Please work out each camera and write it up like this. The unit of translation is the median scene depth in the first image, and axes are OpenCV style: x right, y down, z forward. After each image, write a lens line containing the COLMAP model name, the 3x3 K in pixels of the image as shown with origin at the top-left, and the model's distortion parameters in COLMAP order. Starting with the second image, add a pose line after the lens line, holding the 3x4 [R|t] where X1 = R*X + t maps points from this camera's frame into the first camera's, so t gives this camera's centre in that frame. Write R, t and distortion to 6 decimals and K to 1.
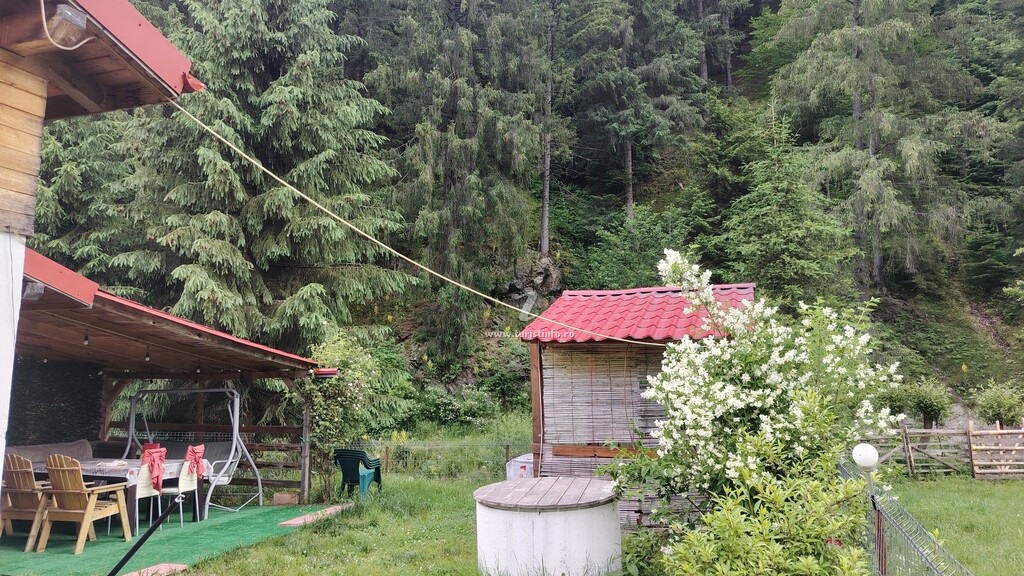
lens RADIAL K [[712.3, 0, 508.3], [0, 712.3, 283.3], [0, 0, 1]] dist [0.059284, -0.140071]
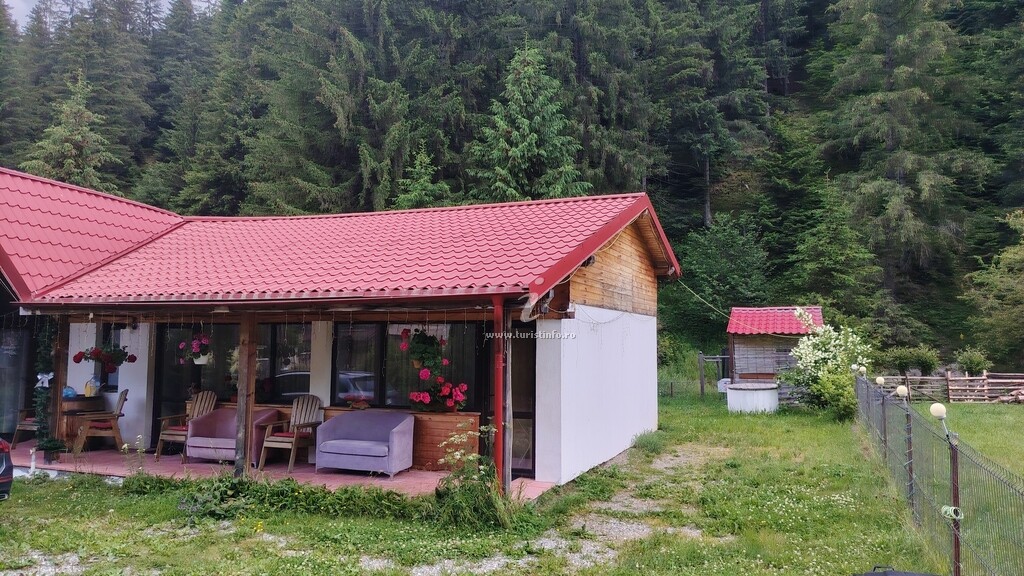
lens RADIAL K [[712.3, 0, 508.3], [0, 712.3, 283.3], [0, 0, 1]] dist [0.059284, -0.140071]
pose [[0.998629, -0.002092, -0.052297, -0.181127], [0.004943, 0.998505, 0.054433, -0.068399], [0.052105, -0.054617, 0.997147, -0.450804]]
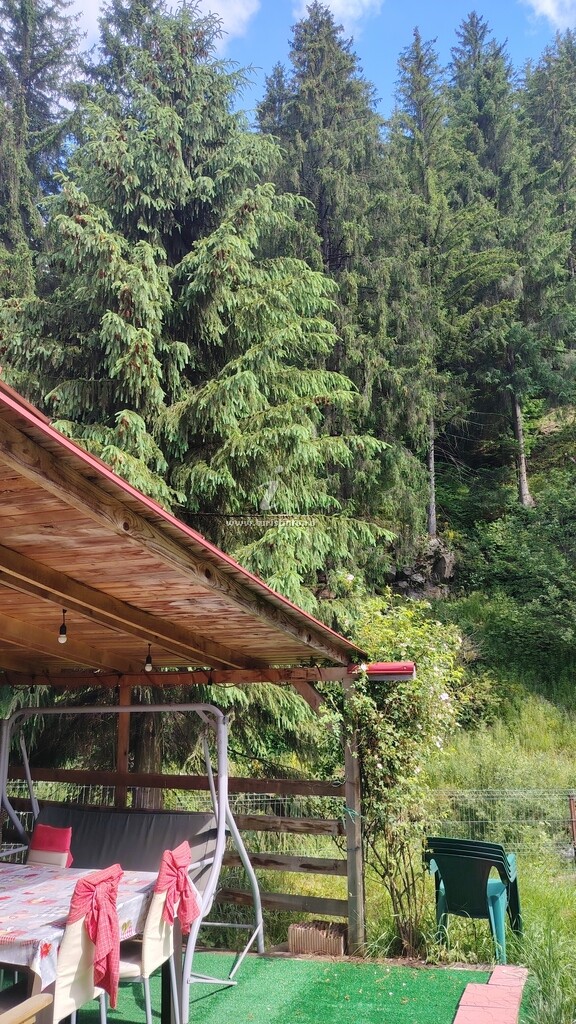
lens RADIAL K [[712.3, 0, 288.0], [0, 712.3, 512.0], [0, 0, 1]] dist [0.059284, -0.140071]
pose [[0.998997, -0.014943, -0.042201, -0.124132], [0.010471, 0.994493, -0.104283, 0.027048], [0.043527, 0.103736, 0.993652, 0.201735]]
